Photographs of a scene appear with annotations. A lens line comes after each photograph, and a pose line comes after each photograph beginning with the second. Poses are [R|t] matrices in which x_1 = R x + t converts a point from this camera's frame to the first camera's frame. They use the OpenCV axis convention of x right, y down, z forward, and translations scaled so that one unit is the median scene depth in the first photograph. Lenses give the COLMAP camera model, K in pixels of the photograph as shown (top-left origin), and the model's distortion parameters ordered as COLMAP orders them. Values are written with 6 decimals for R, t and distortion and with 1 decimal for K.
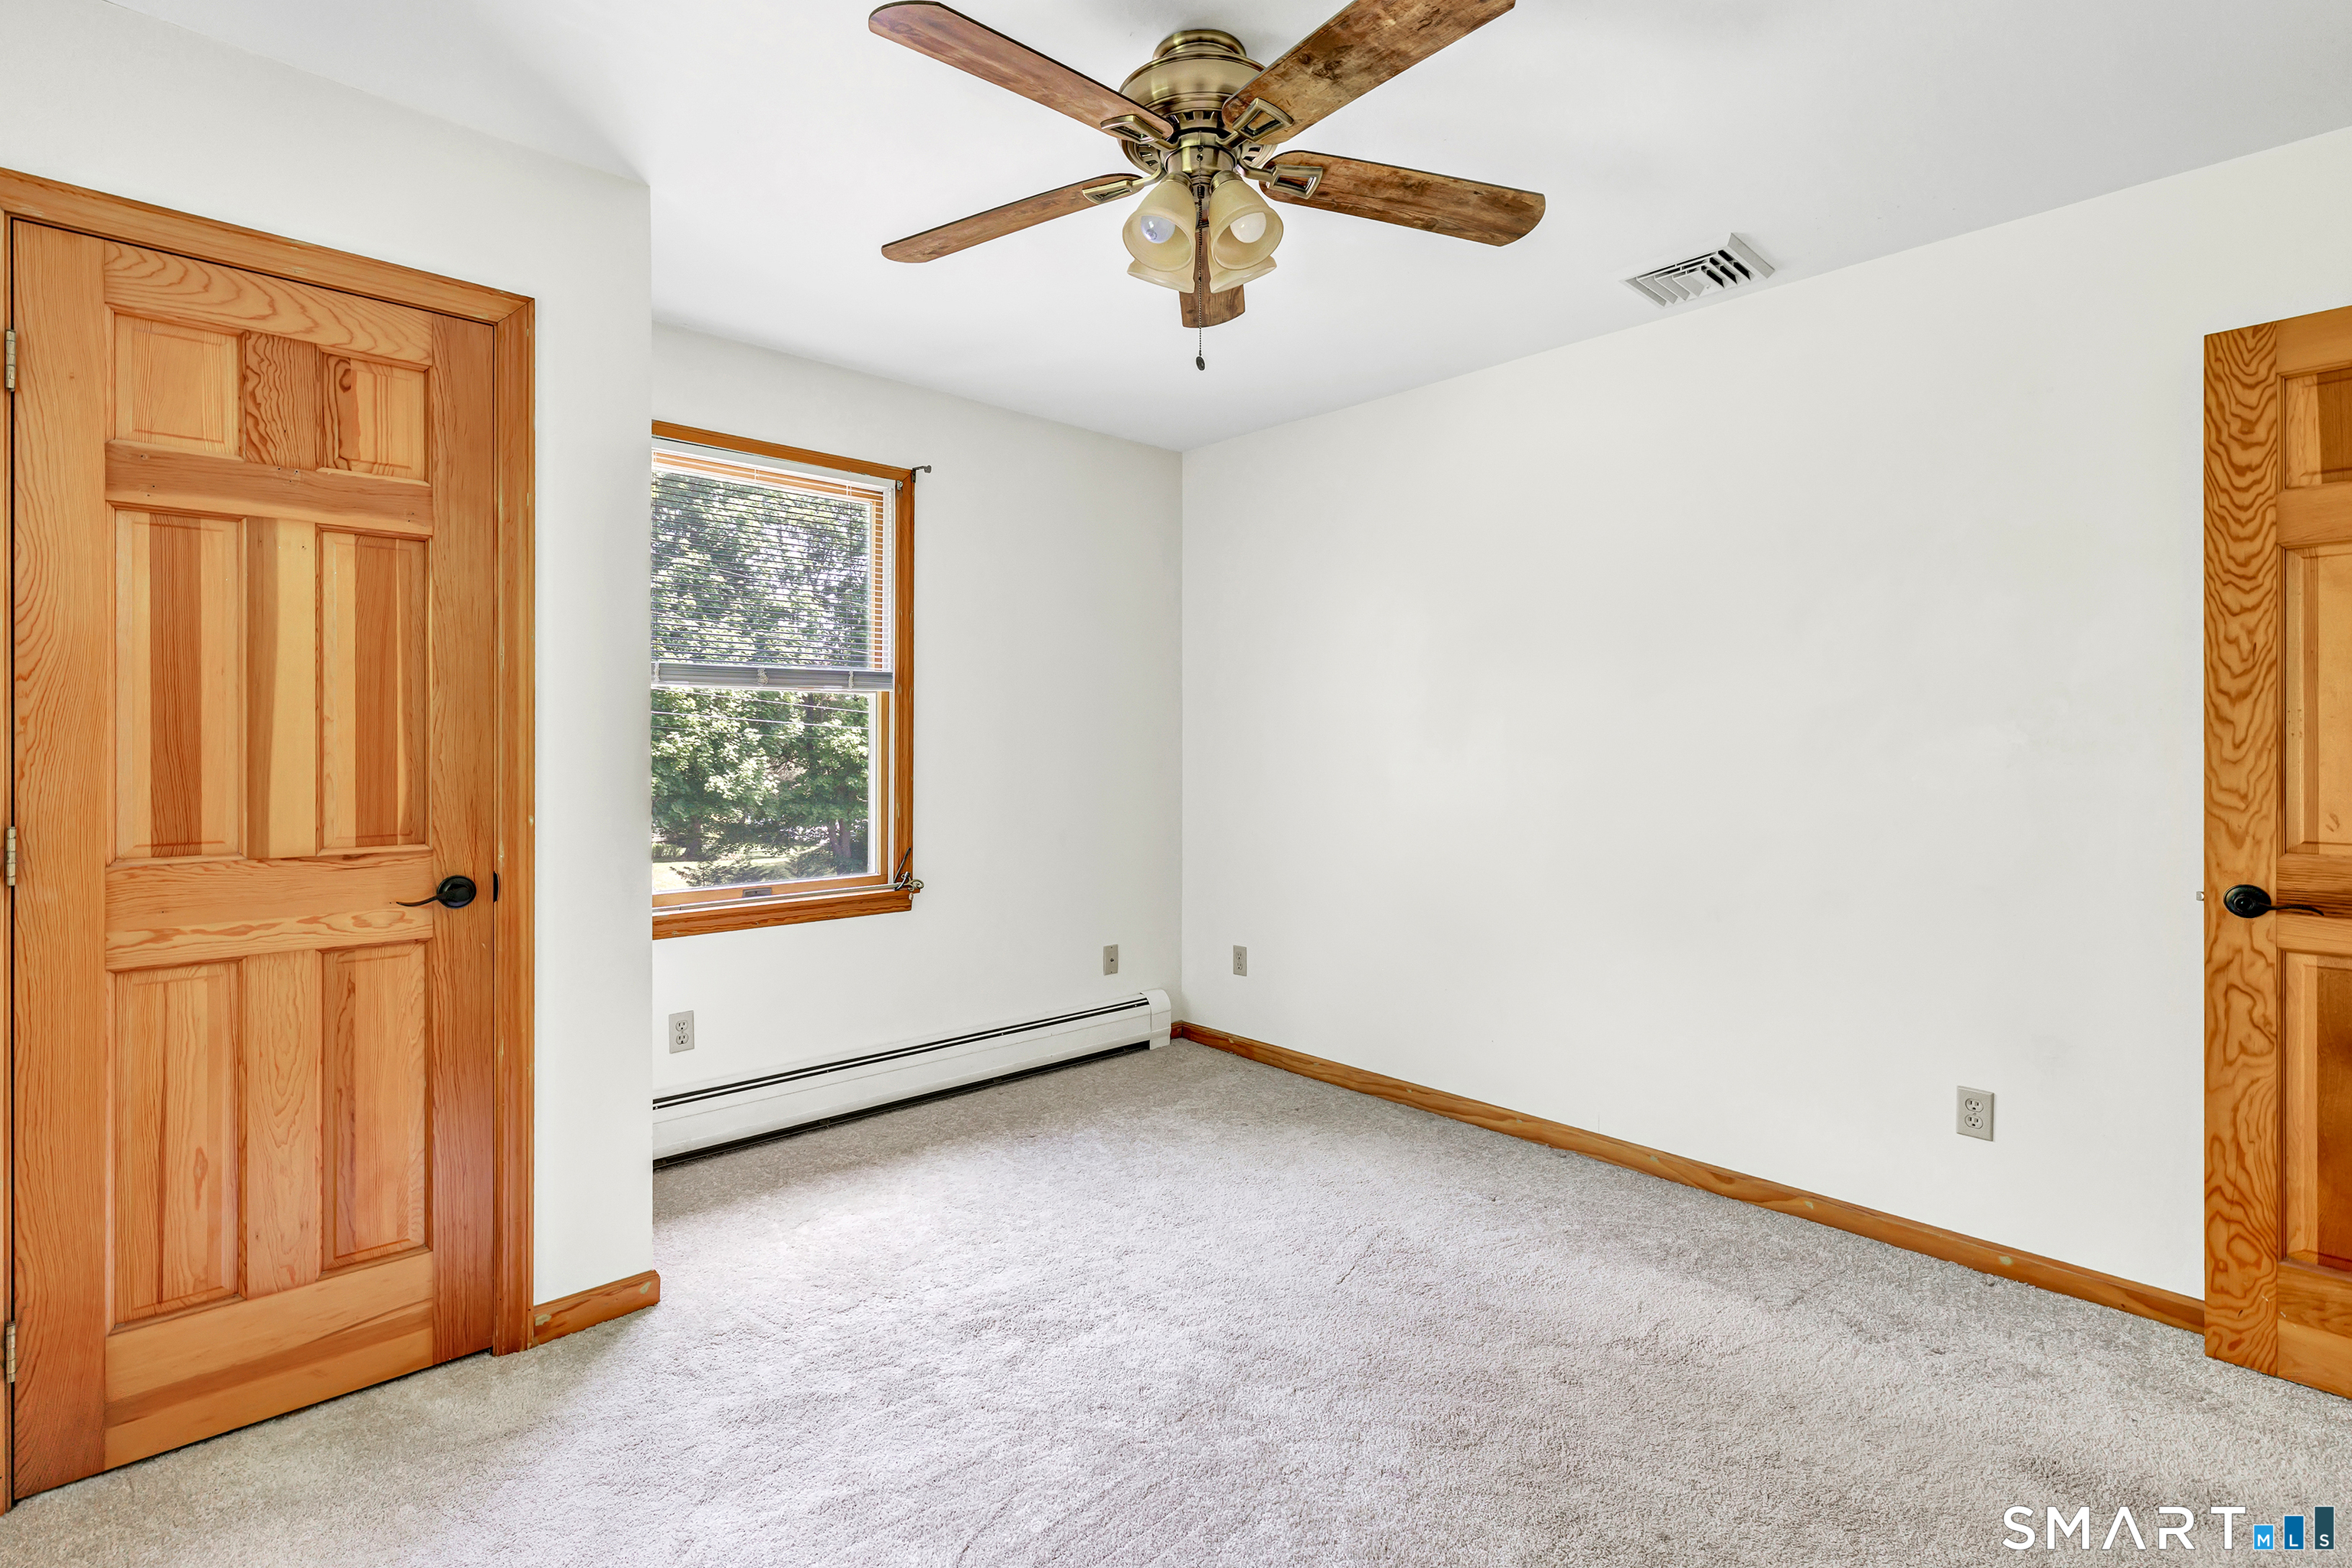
lens RADIAL K [[1036.3, 0, 1162.2], [0, 1036.3, 758.2], [0, 0, 1]] dist [-0.000514, -0.000019]
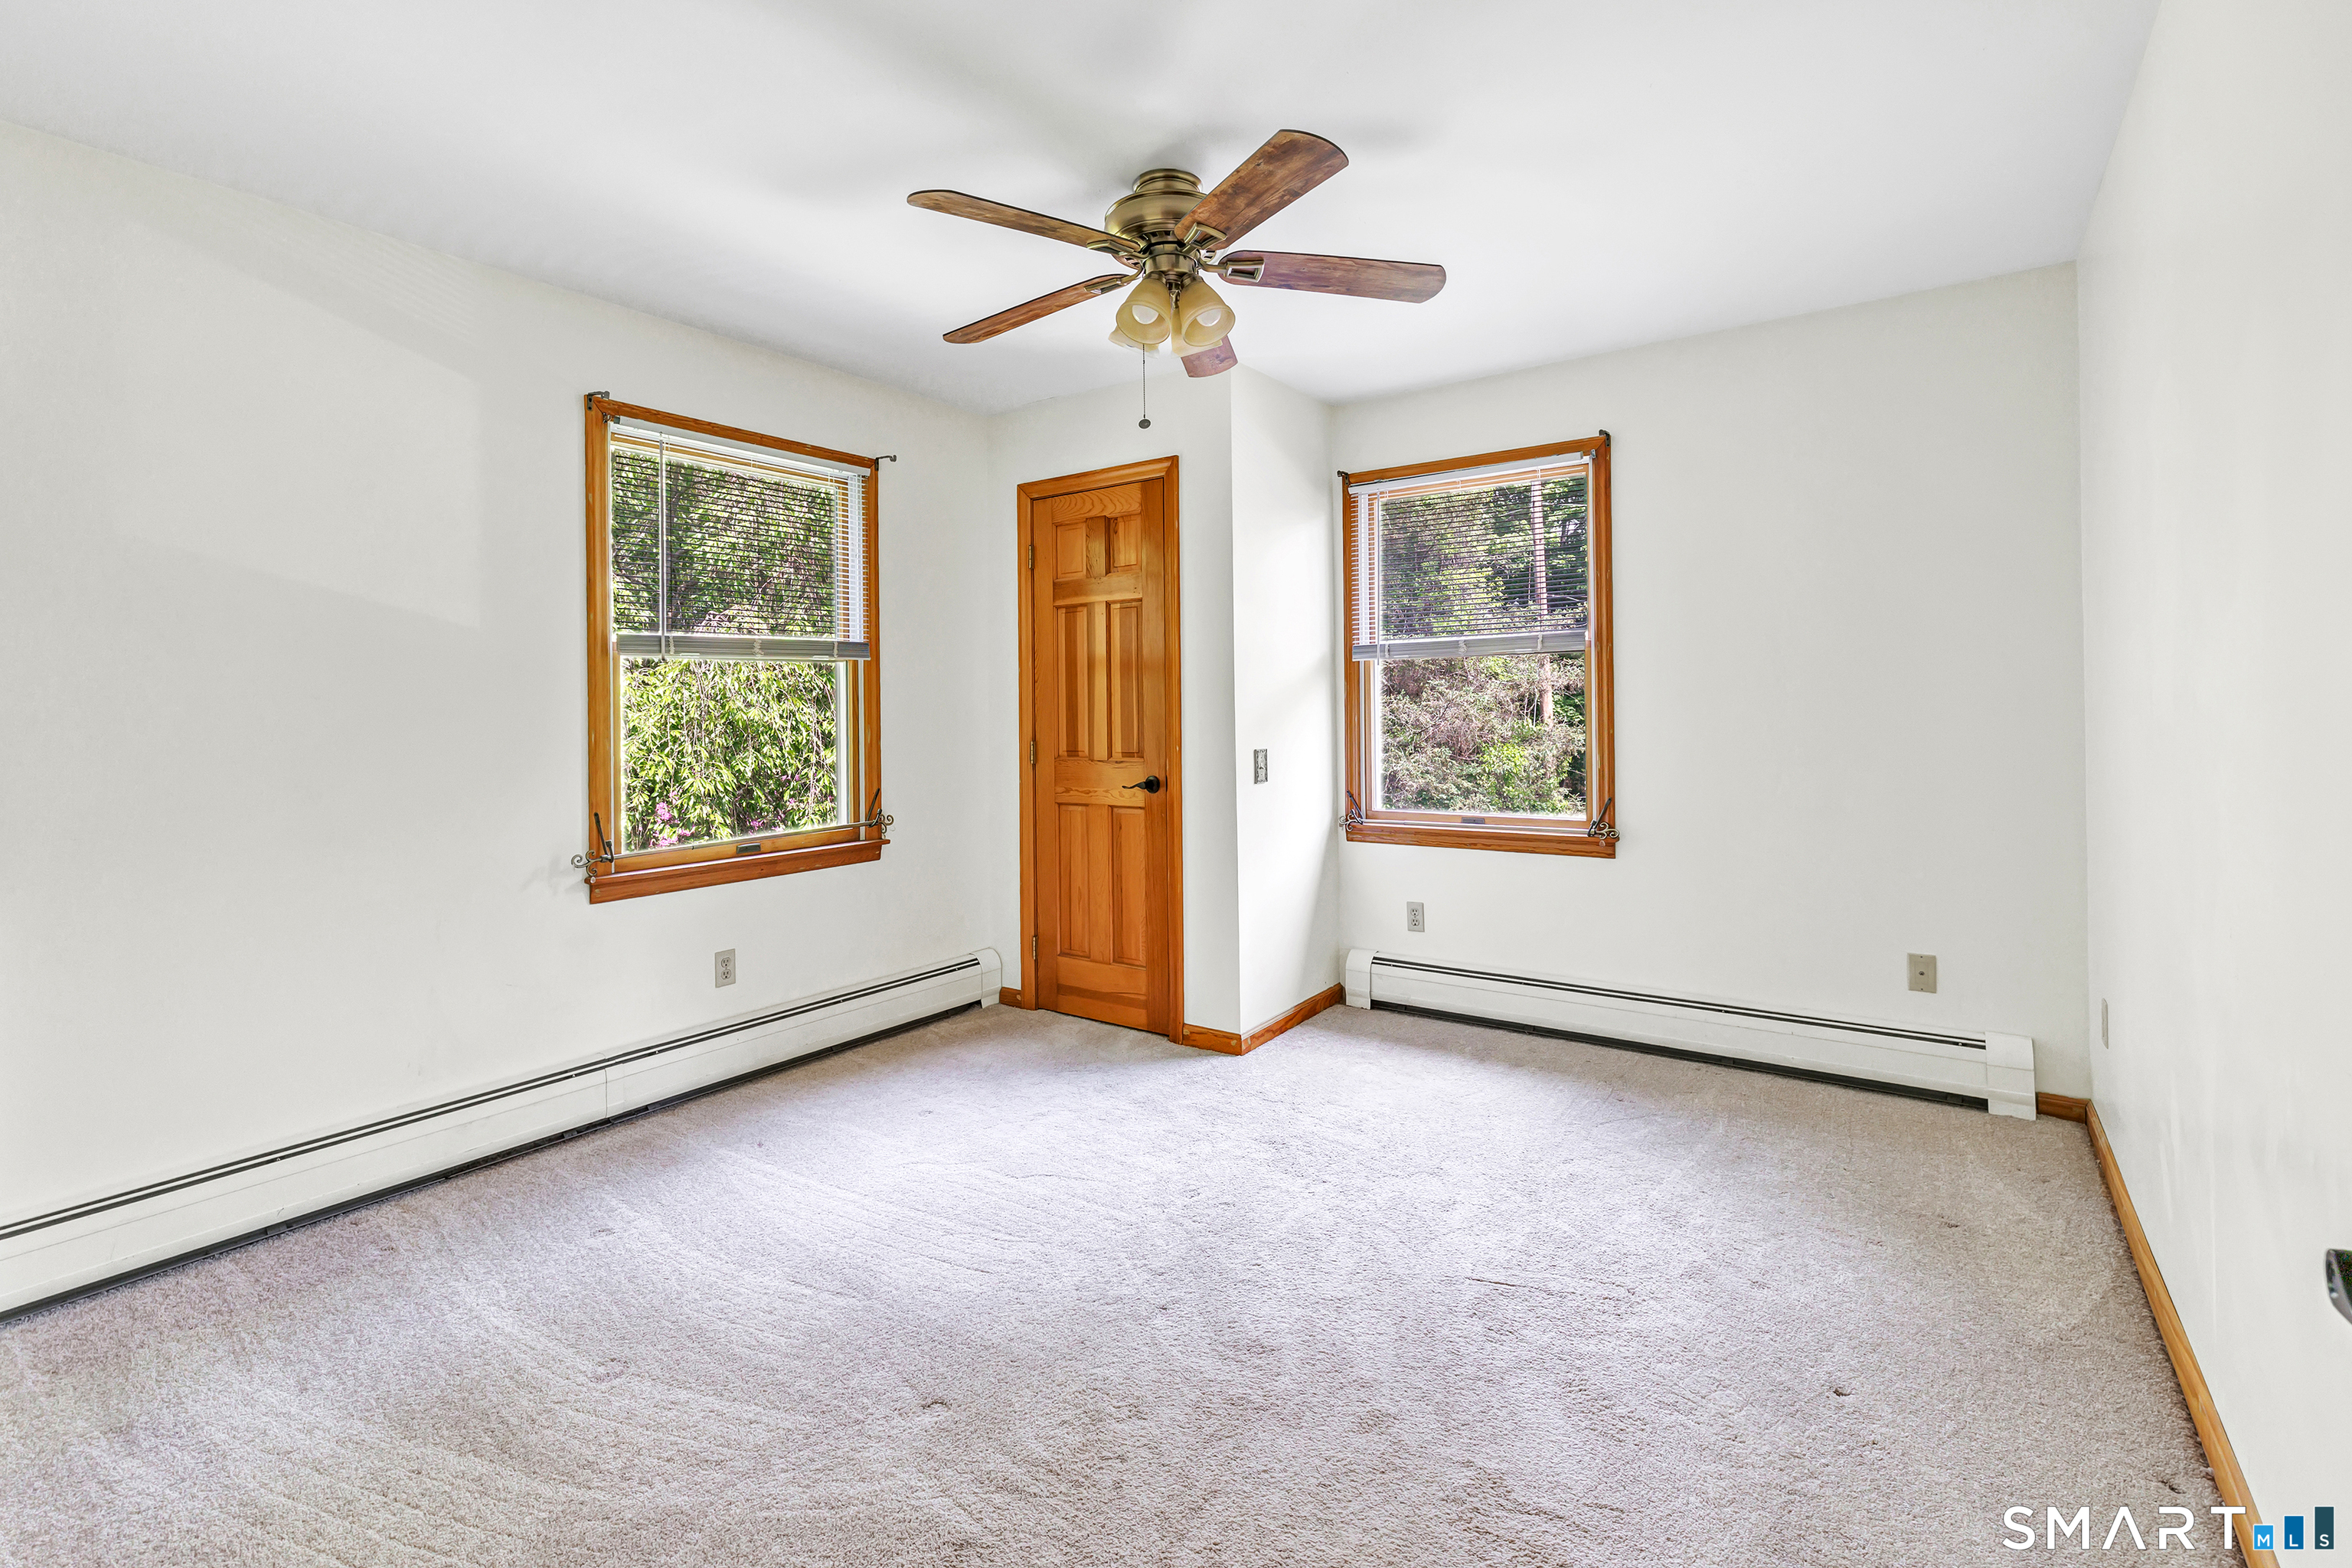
lens RADIAL K [[1034.3, 0, 1235.9], [0, 1034.3, 711.2], [0, 0, 1]] dist [-0.000628, -0.000067]
pose [[0.268009, -0.001319, -0.963416, 1.177972], [0.004443, 0.999990, -0.000133, -0.004749], [0.963406, -0.004245, 0.268012, 0.645030]]
